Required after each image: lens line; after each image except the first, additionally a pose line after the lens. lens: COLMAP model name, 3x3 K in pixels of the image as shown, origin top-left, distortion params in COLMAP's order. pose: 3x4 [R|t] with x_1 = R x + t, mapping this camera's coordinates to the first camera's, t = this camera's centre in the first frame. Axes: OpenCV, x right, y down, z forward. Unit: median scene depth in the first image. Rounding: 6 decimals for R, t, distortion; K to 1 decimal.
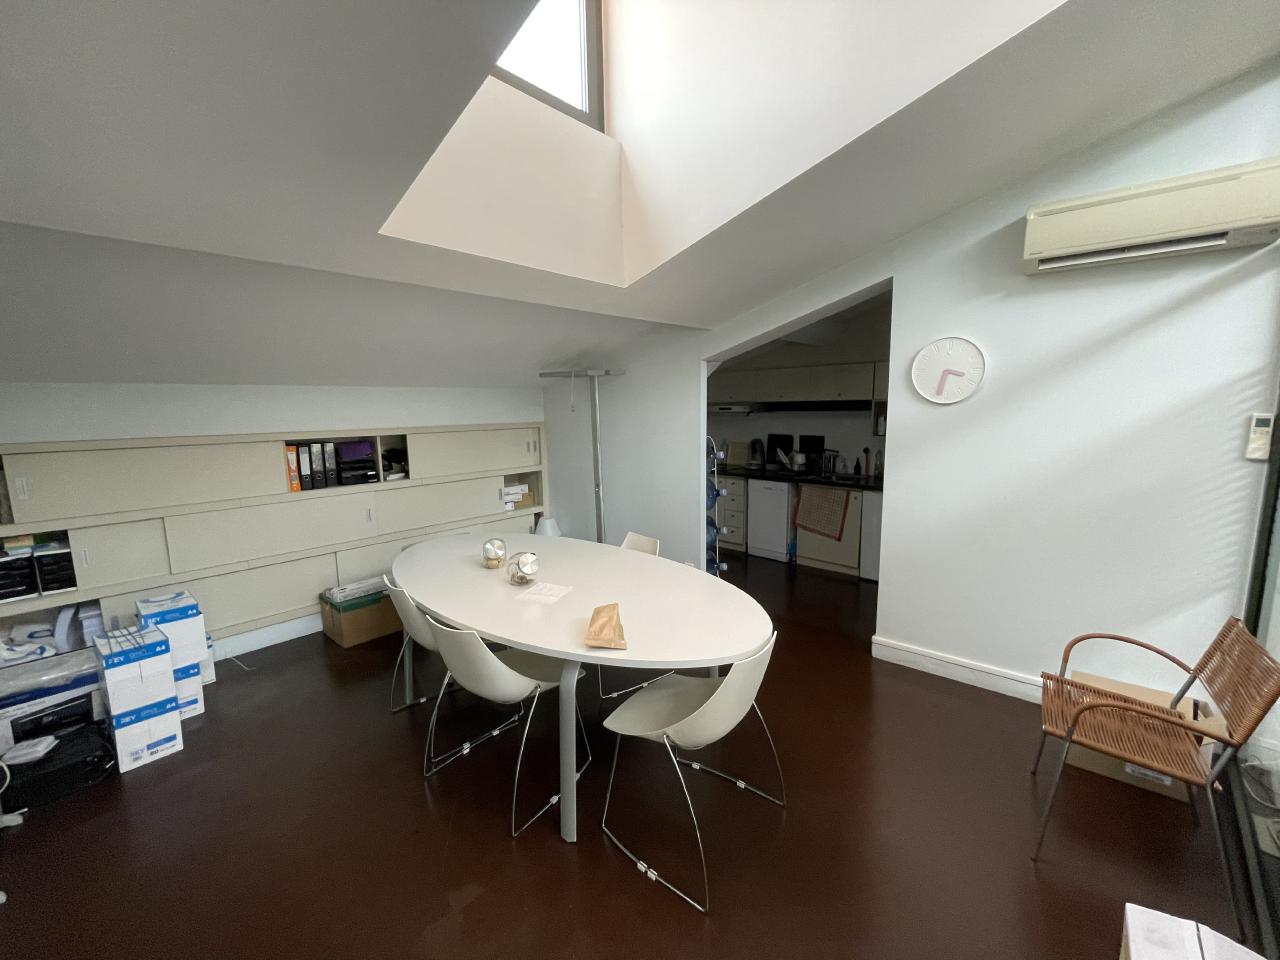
lens RADIAL K [[520.6, 0, 640.0], [0, 520.6, 480.0], [0, 0, 1]] dist [-0.002921, -0.000259]
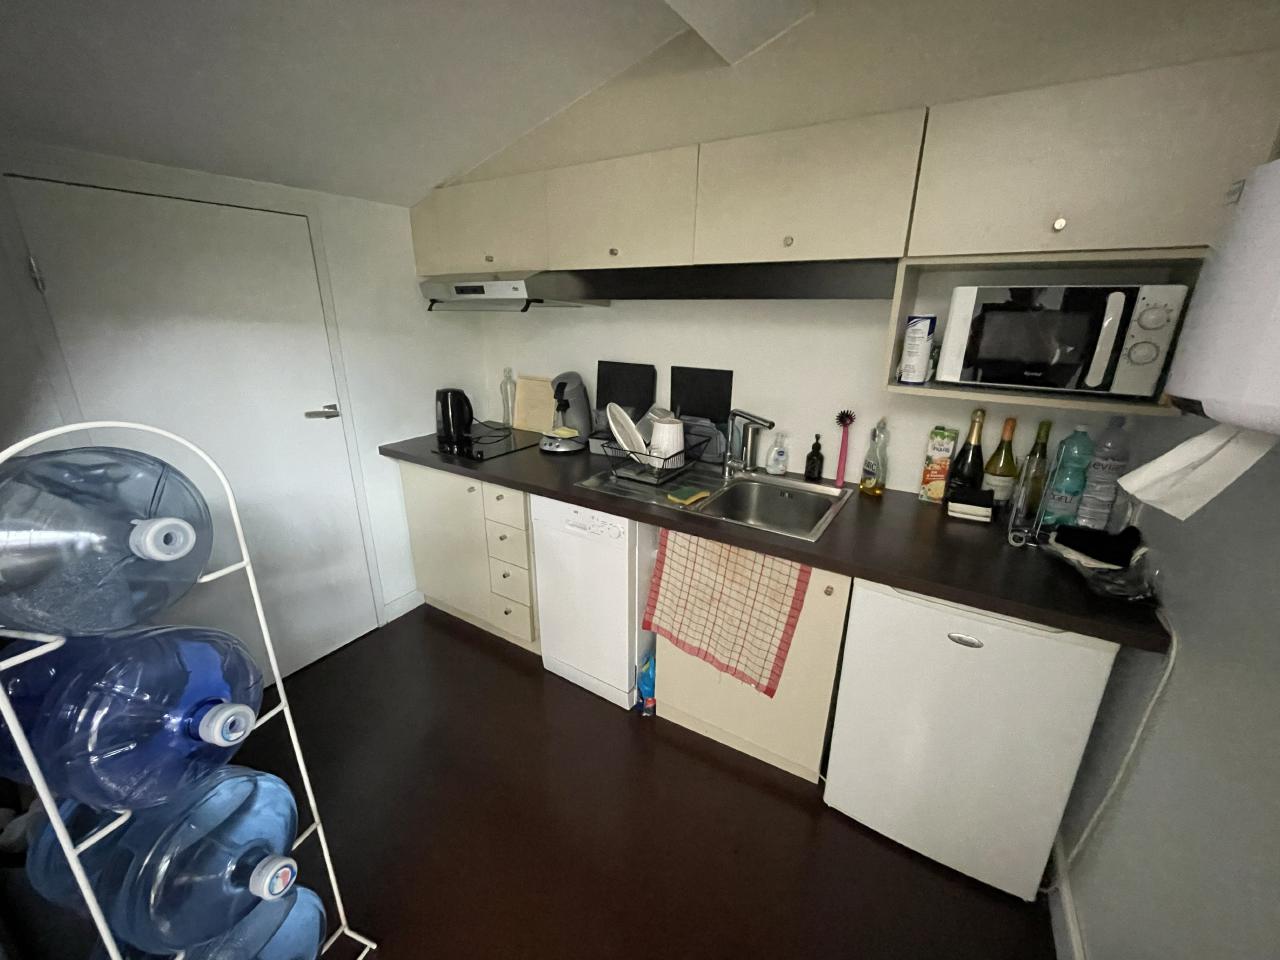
lens RADIAL K [[520.6, 0, 640.0], [0, 520.6, 480.0], [0, 0, 1]] dist [-0.002921, -0.000259]
pose [[0.981789, -0.037166, 0.186301, 0.218925], [0.003436, 0.983990, 0.178193, -0.076031], [-0.189941, -0.174308, 0.966198, 0.645751]]
